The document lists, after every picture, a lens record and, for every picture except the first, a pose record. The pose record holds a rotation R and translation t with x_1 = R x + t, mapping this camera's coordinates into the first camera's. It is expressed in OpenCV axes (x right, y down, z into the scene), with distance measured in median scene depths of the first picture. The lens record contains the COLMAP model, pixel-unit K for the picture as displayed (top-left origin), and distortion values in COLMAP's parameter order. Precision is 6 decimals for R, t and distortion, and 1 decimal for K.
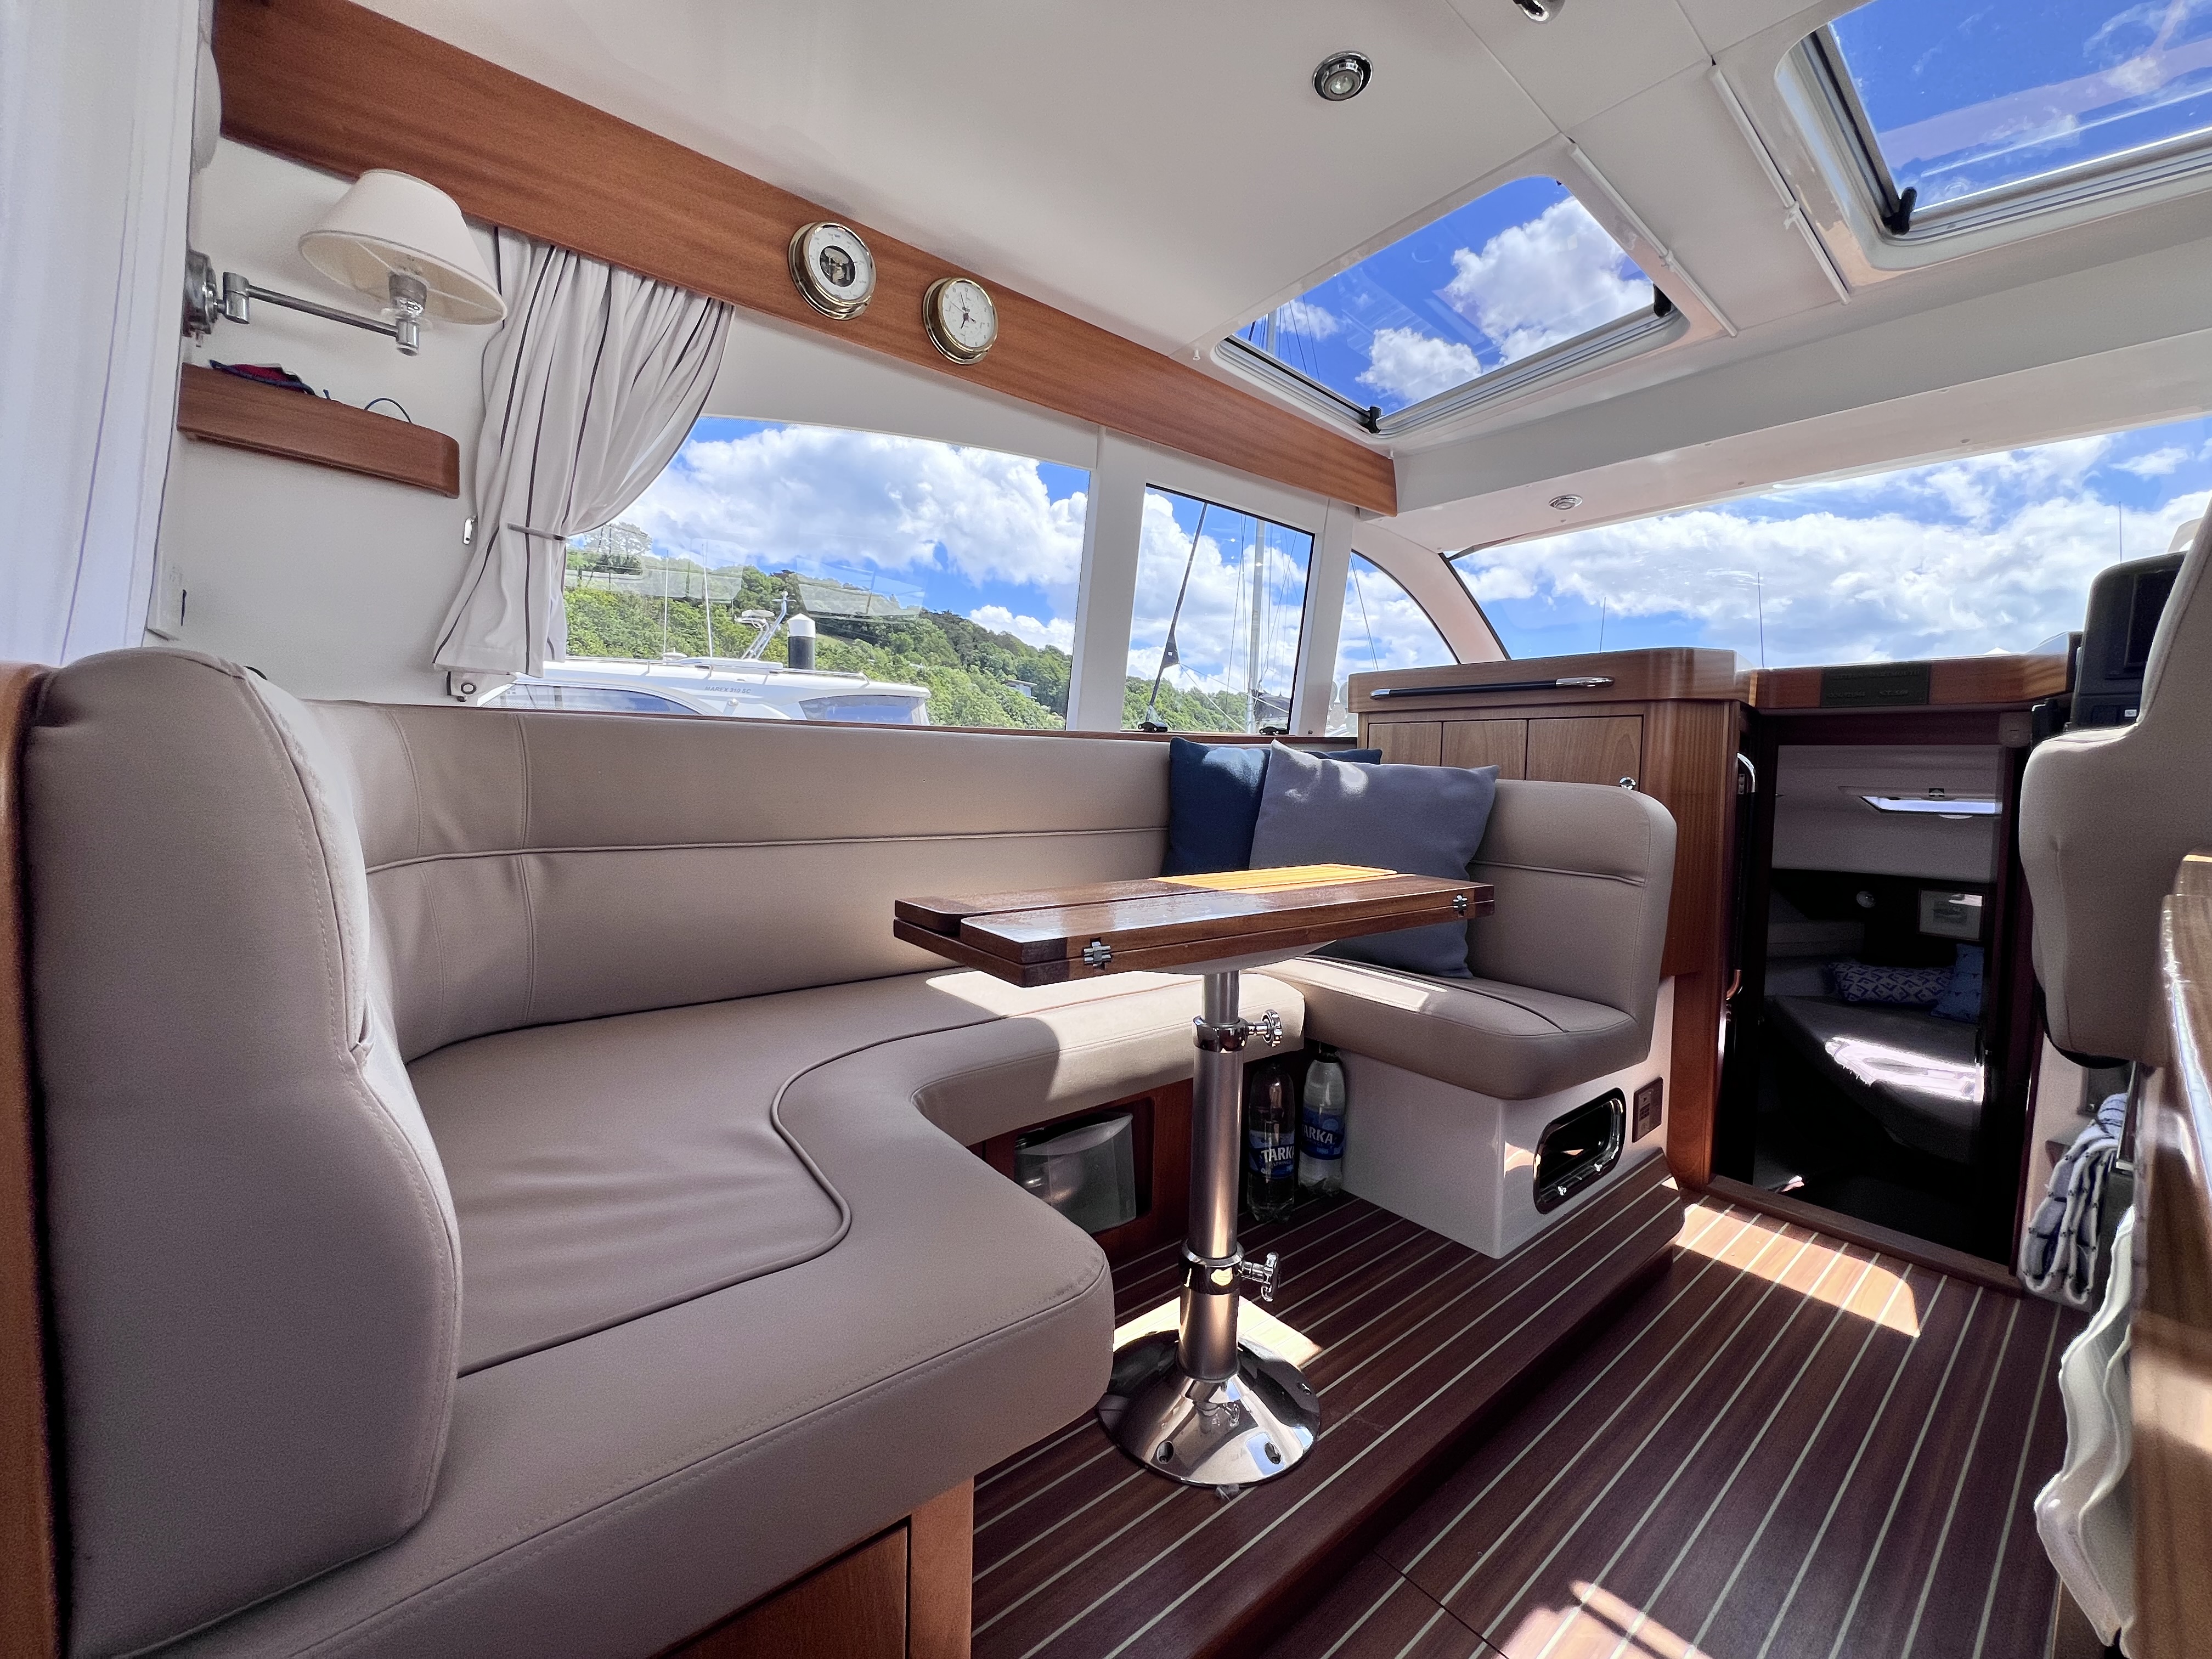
lens RADIAL K [[899.3, 0, 1090.6], [0, 899.3, 817.5], [0, 0, 1]] dist [-0.000043, 0.000341]
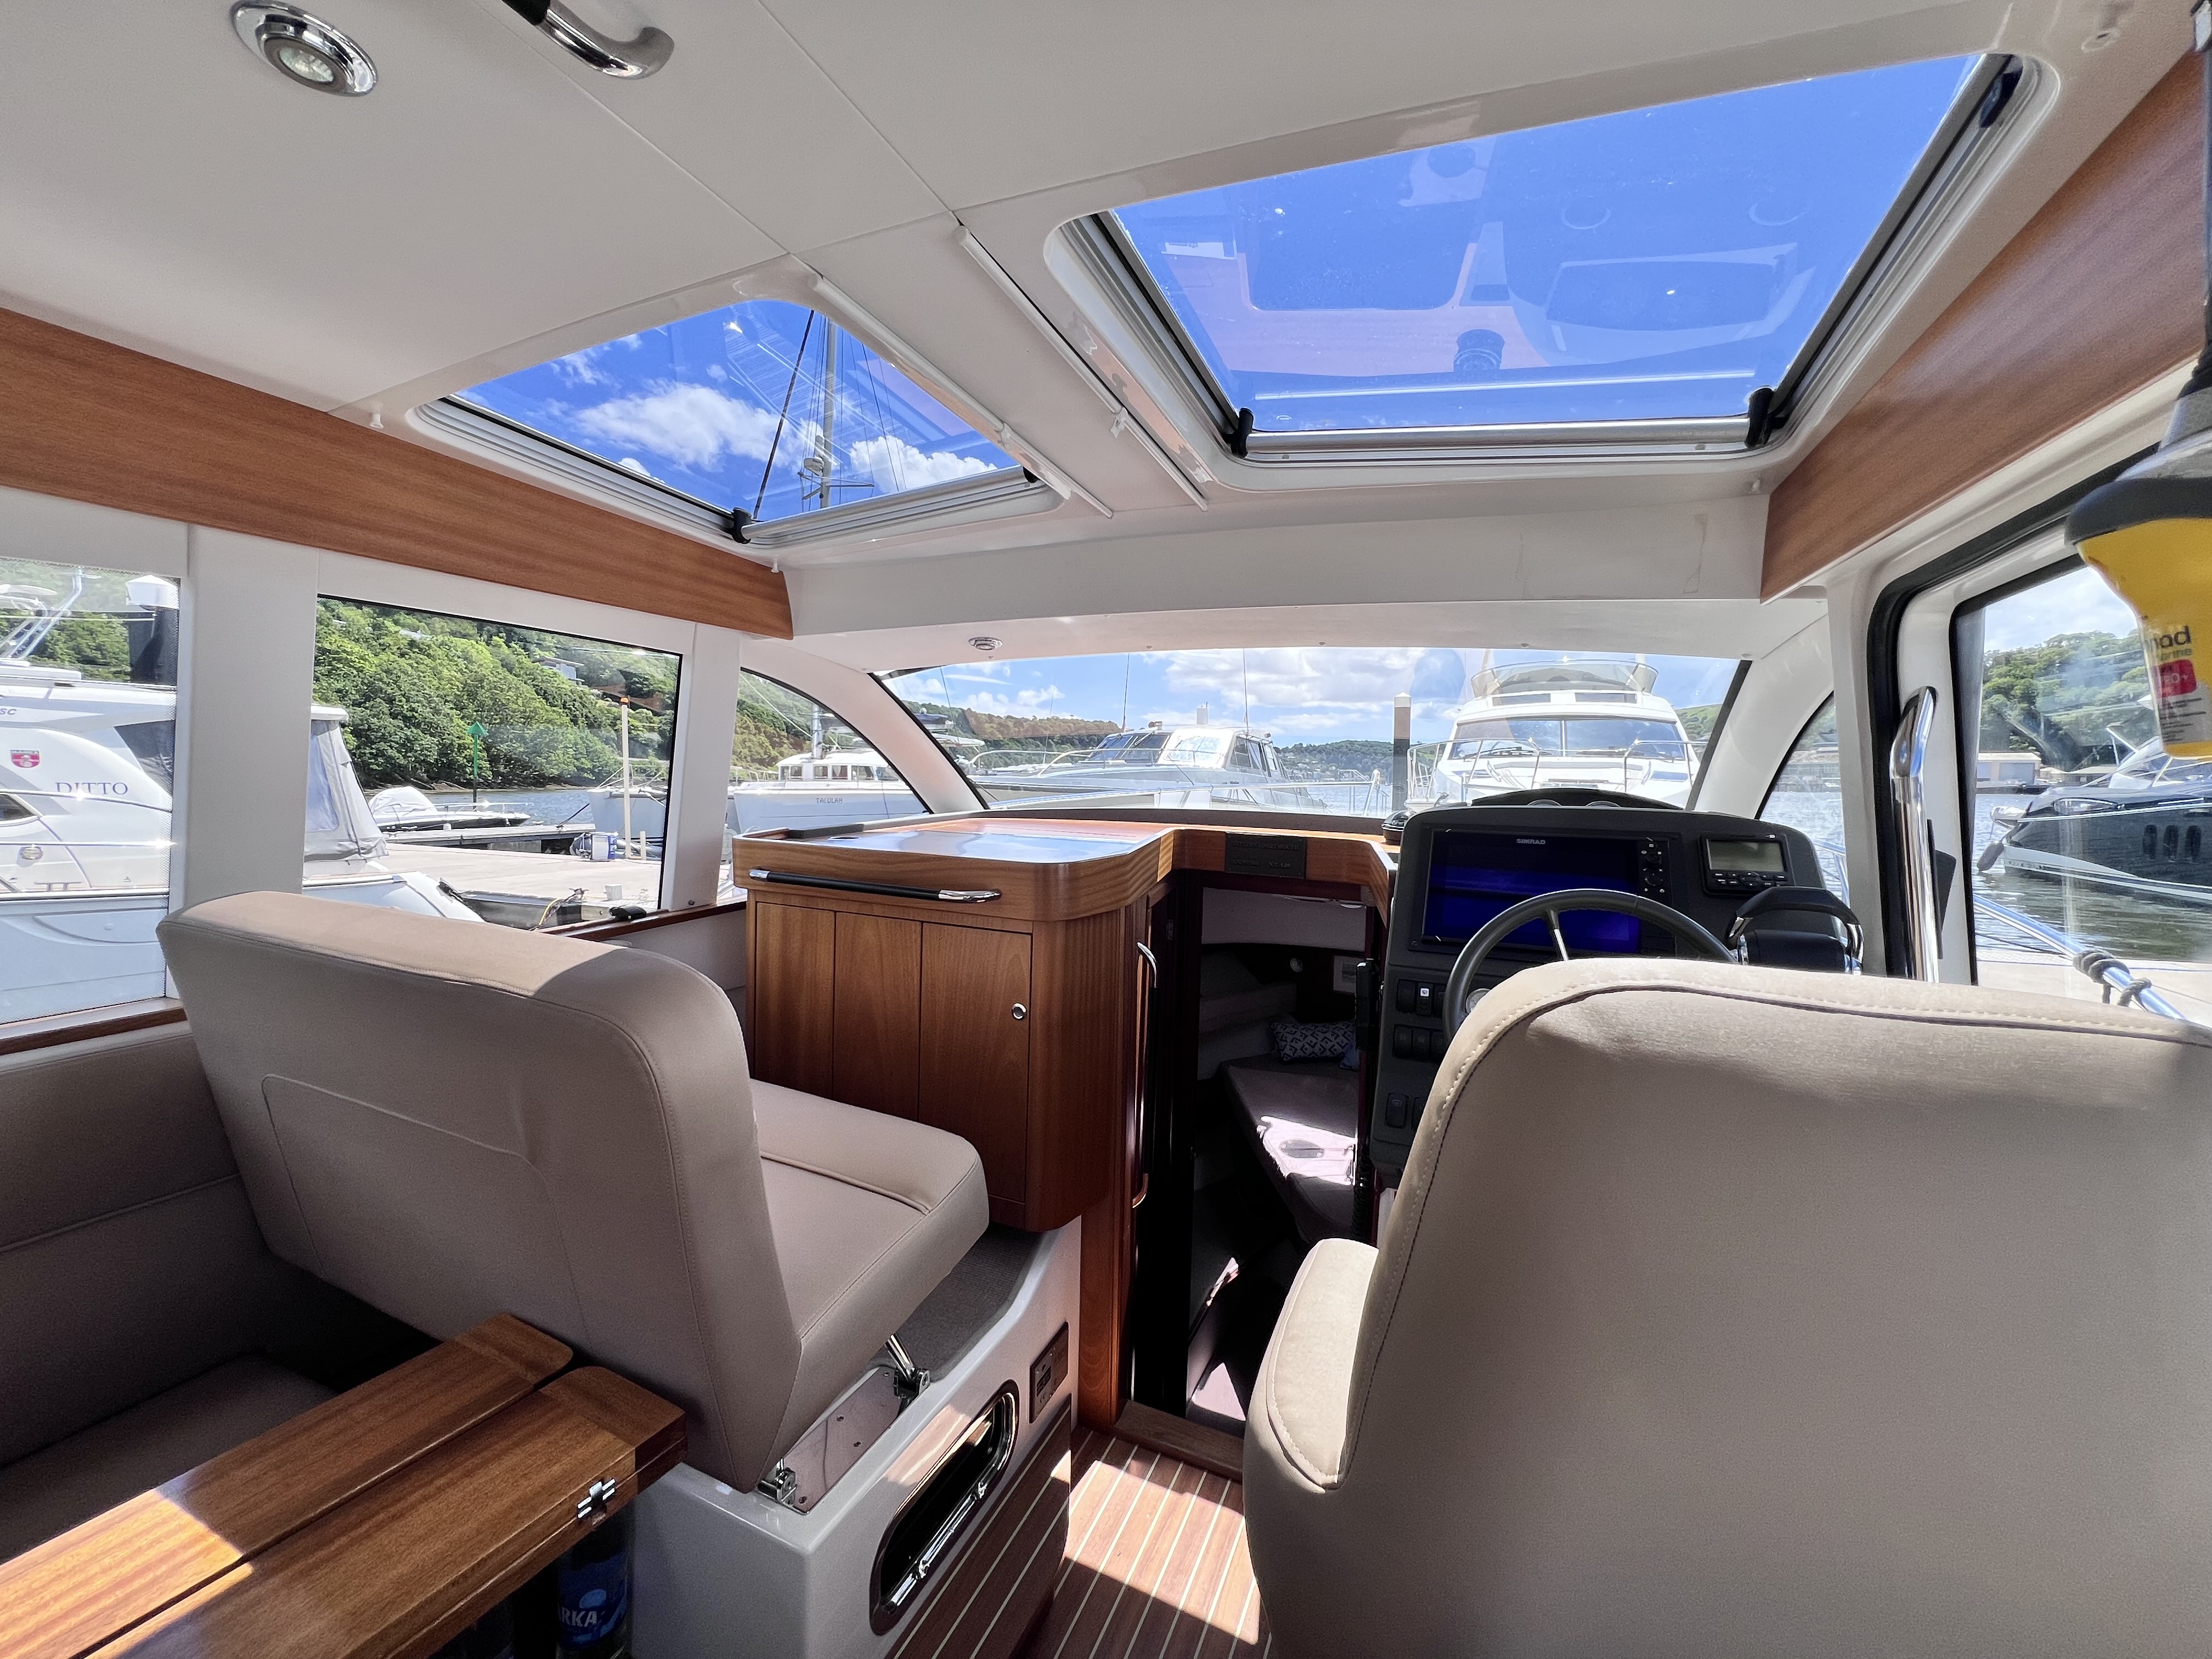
lens RADIAL K [[899.3, 0, 1092.5], [0, 899.3, 822.6], [0, 0, 1]] dist [-0.000043, 0.000341]
pose [[0.898907, -0.020434, 0.437663, 0.320840], [0.015359, 0.999768, 0.015132, -0.256156], [-0.437870, -0.006881, 0.899012, 0.218308]]
